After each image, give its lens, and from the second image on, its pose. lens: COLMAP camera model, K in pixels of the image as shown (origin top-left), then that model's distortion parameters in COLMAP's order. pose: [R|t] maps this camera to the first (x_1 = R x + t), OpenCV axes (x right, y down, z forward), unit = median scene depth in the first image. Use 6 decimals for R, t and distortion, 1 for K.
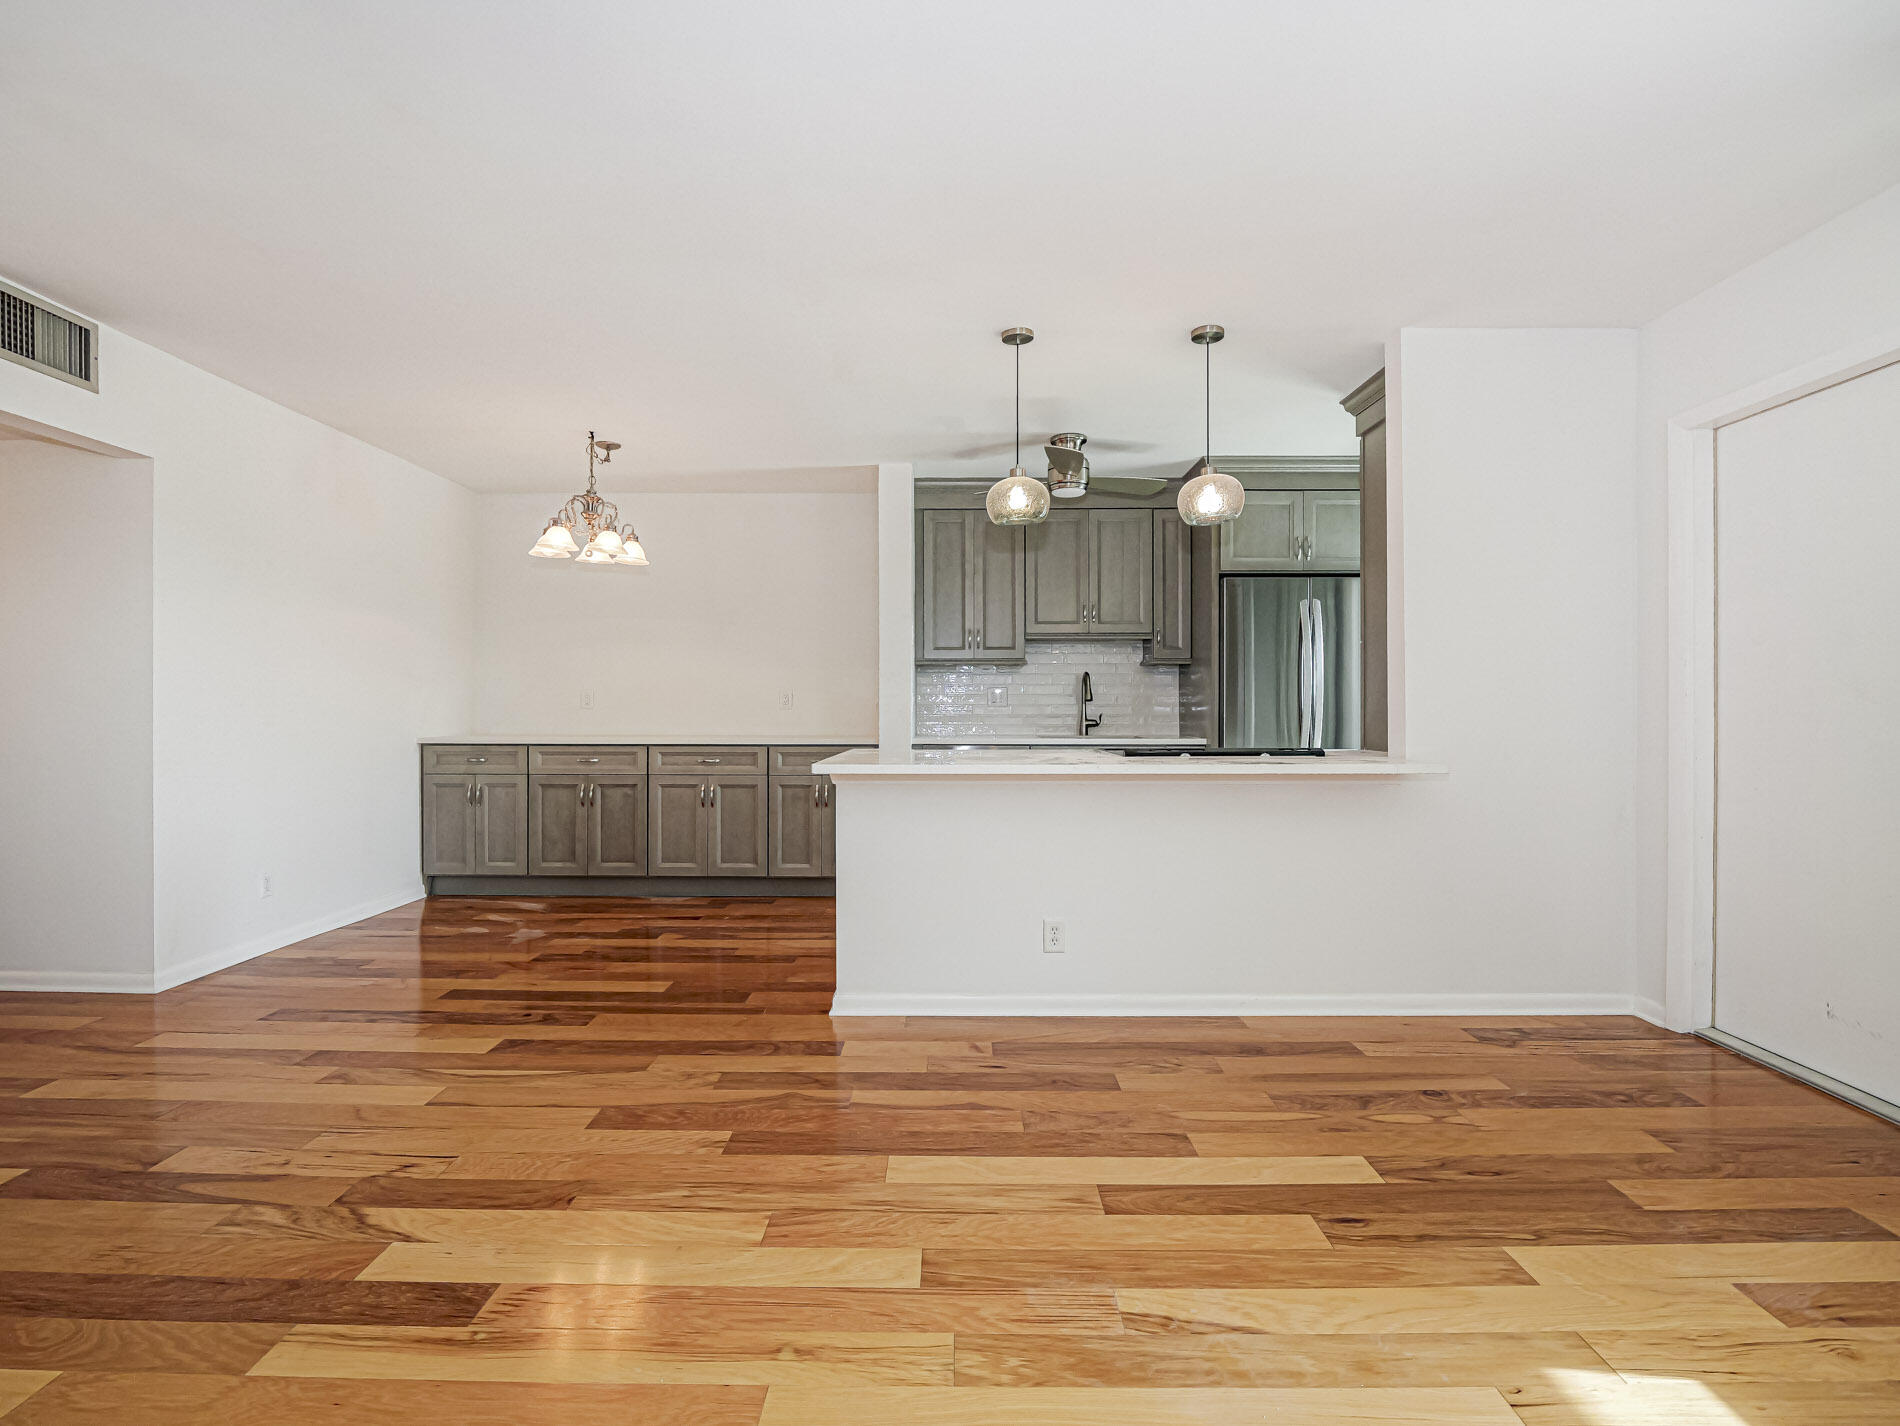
lens RADIAL K [[906.3, 0, 944.5], [0, 906.3, 710.0], [0, 0, 1]] dist [-0.012240, -0.001526]
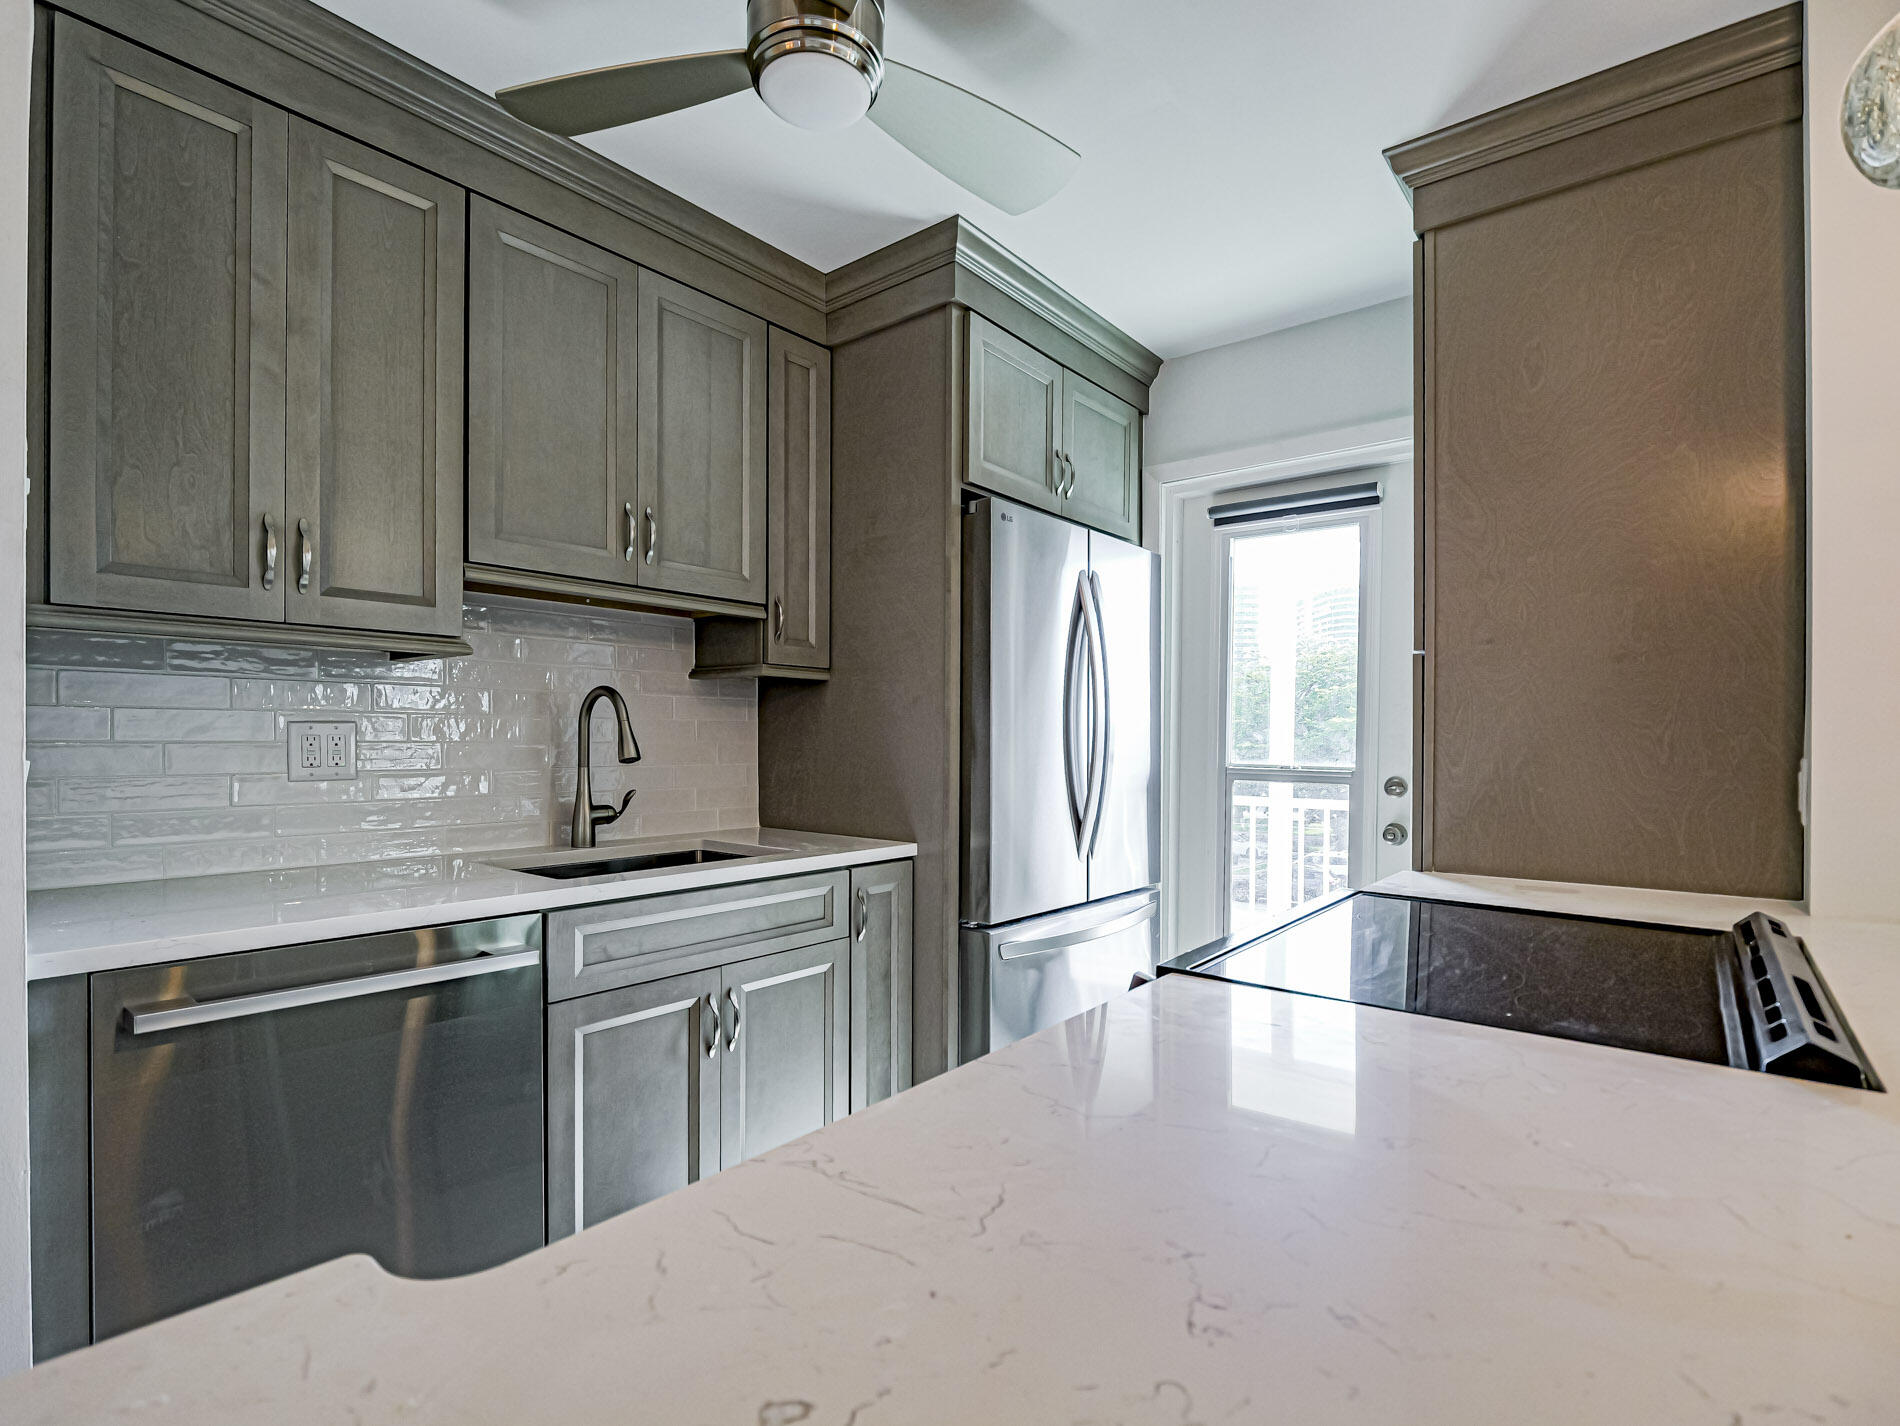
lens RADIAL K [[932.8, 0, 955.8], [0, 932.8, 742.9], [0, 0, 1]] dist [-0.005716, -0.000951]
pose [[0.621136, -0.000719, 0.783703, -0.073090], [-0.002591, 0.999992, 0.002972, -0.021086], [-0.783699, -0.003877, 0.621129, 0.699987]]
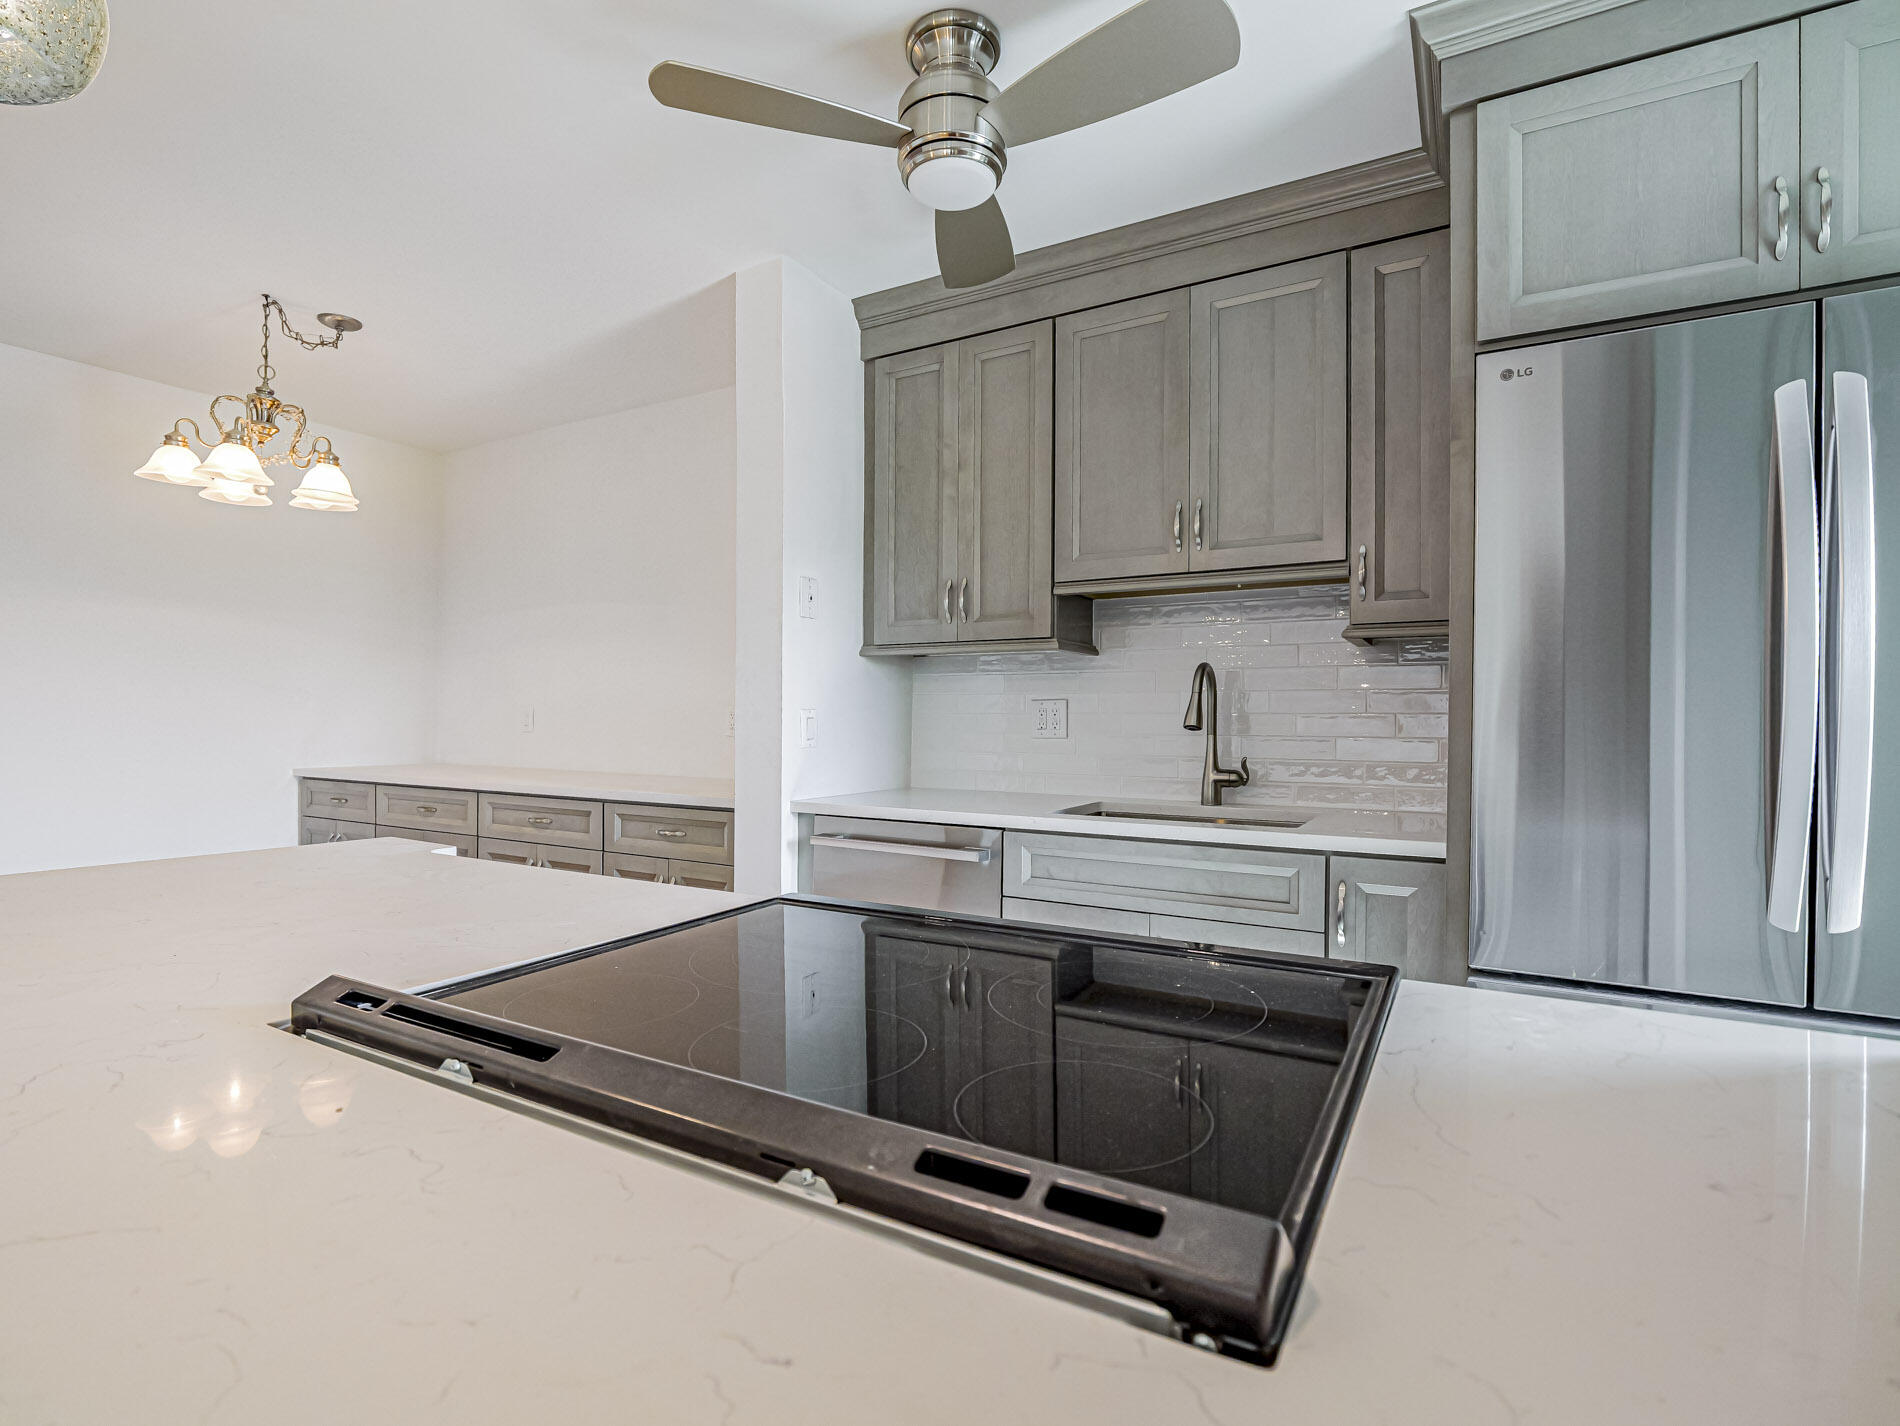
lens RADIAL K [[922.5, 0, 938.9], [0, 922.5, 725.4], [0, 0, 1]] dist [-0.012781, -0.000921]
pose [[0.867618, 0.007506, -0.497174, 0.298249], [-0.005921, 0.999971, 0.004764, -0.013941], [0.497196, -0.001189, 0.867638, 0.604630]]
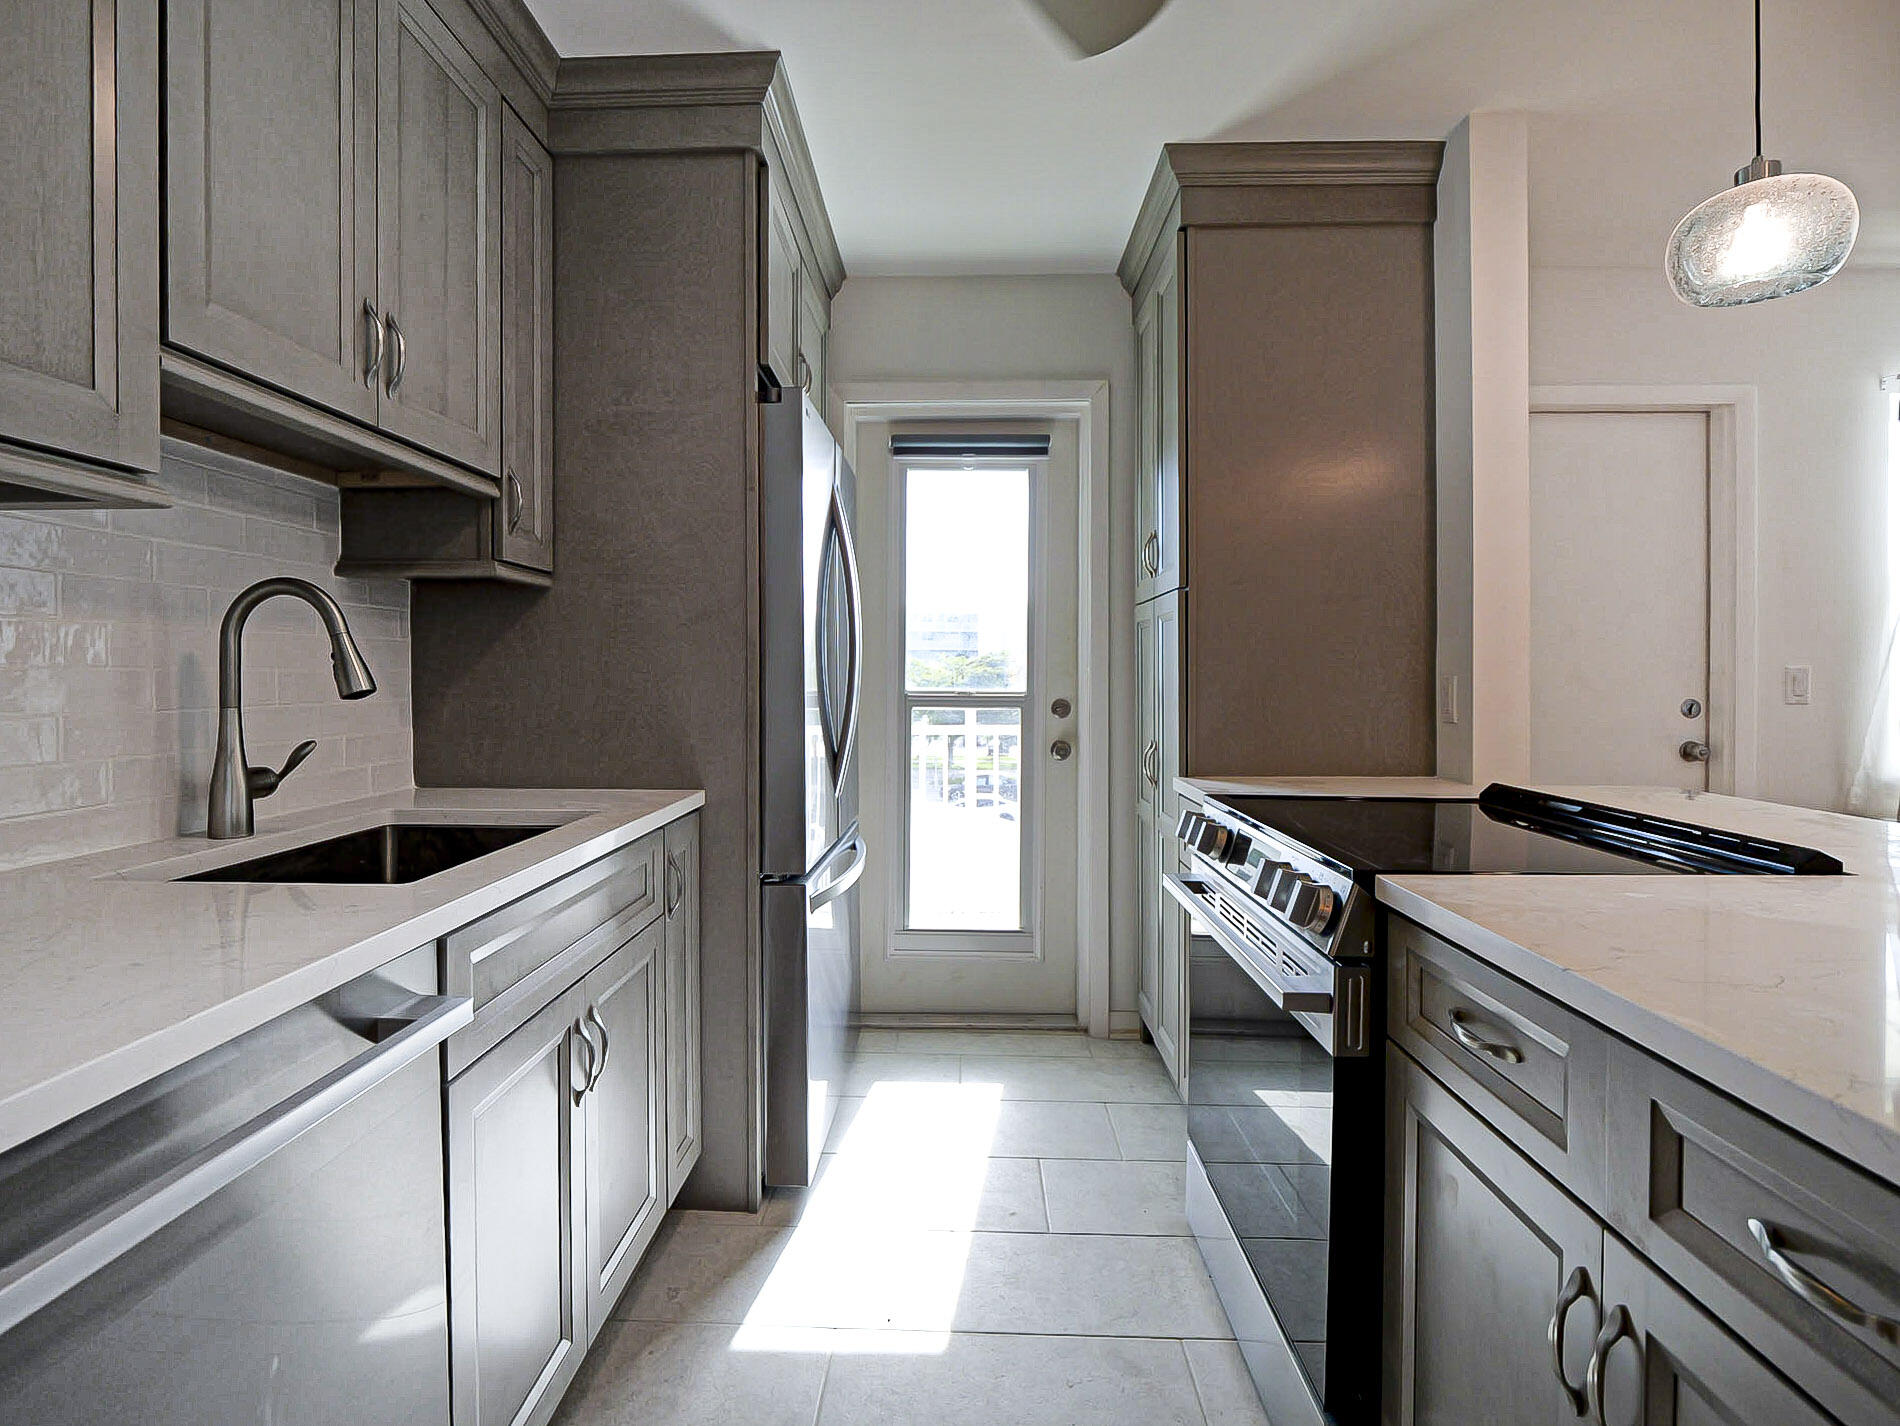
lens RADIAL K [[941.1, 0, 938.8], [0, 941.1, 686.2], [0, 0, 1]] dist [-0.017236, -0.000041]
pose [[0.021857, -0.011823, 0.999691, -0.107653], [0.003481, 0.999925, 0.011750, -0.016437], [-0.999755, 0.003223, 0.021897, 0.907342]]
